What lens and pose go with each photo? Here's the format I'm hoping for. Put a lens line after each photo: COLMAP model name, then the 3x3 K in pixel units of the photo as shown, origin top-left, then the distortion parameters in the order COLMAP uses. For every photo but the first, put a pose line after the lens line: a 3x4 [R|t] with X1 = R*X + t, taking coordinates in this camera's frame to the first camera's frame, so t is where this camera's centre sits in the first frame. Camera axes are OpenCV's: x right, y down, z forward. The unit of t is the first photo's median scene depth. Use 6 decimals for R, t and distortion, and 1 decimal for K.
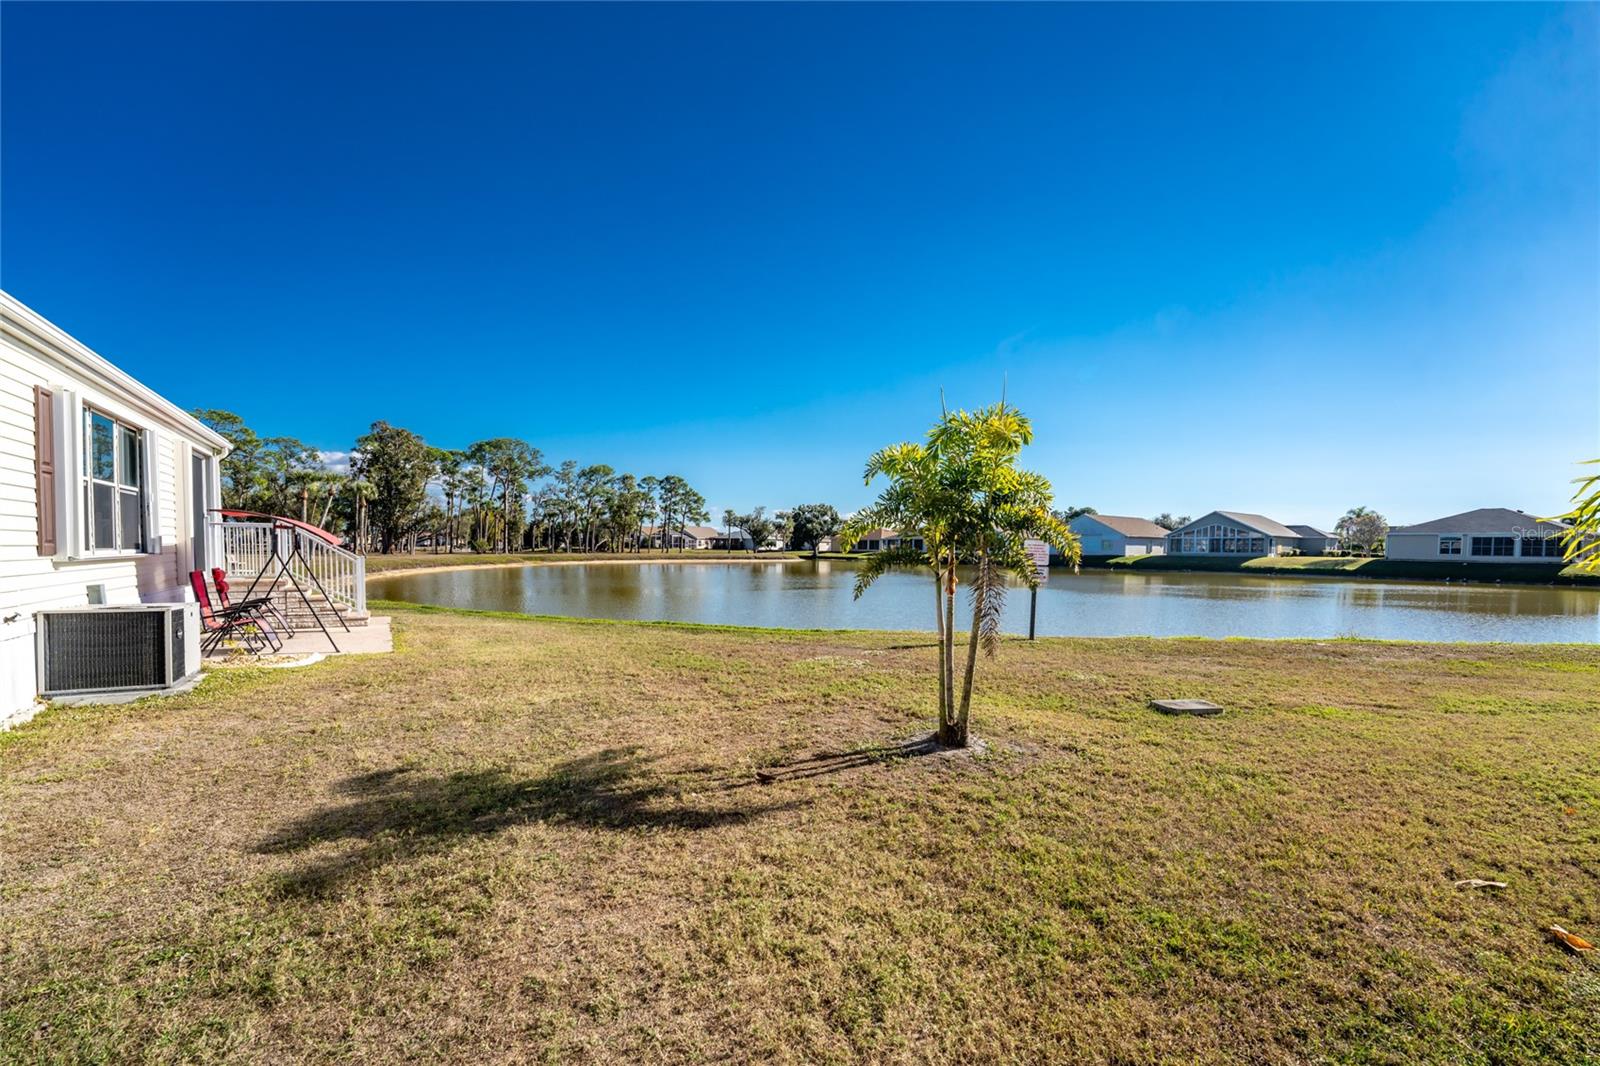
lens RADIAL K [[660.0, 0, 804.3], [0, 660.0, 568.9], [0, 0, 1]] dist [-0.019142, 0.000402]
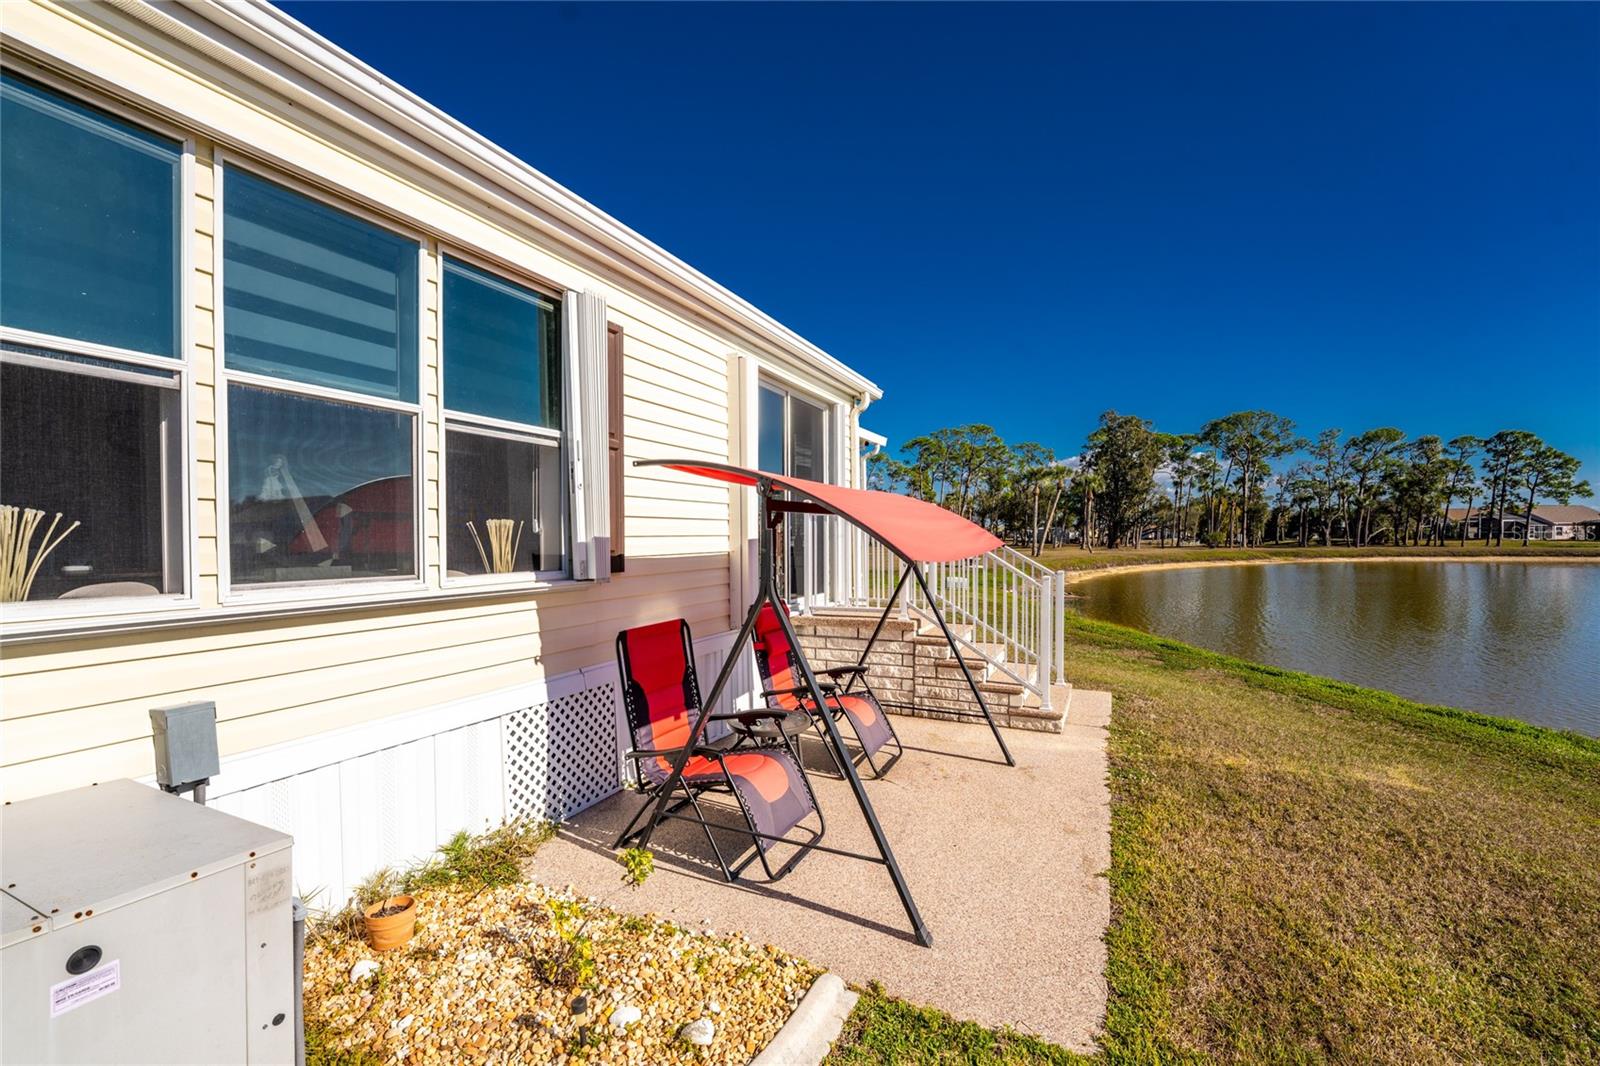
lens RADIAL K [[660.0, 0, 804.3], [0, 660.0, 568.9], [0, 0, 1]] dist [-0.019142, 0.000402]
pose [[0.534964, 0.027221, -0.844436, -0.073993], [-0.017709, 0.999623, 0.021005, -0.005766], [0.844689, 0.003717, 0.535244, 0.117935]]
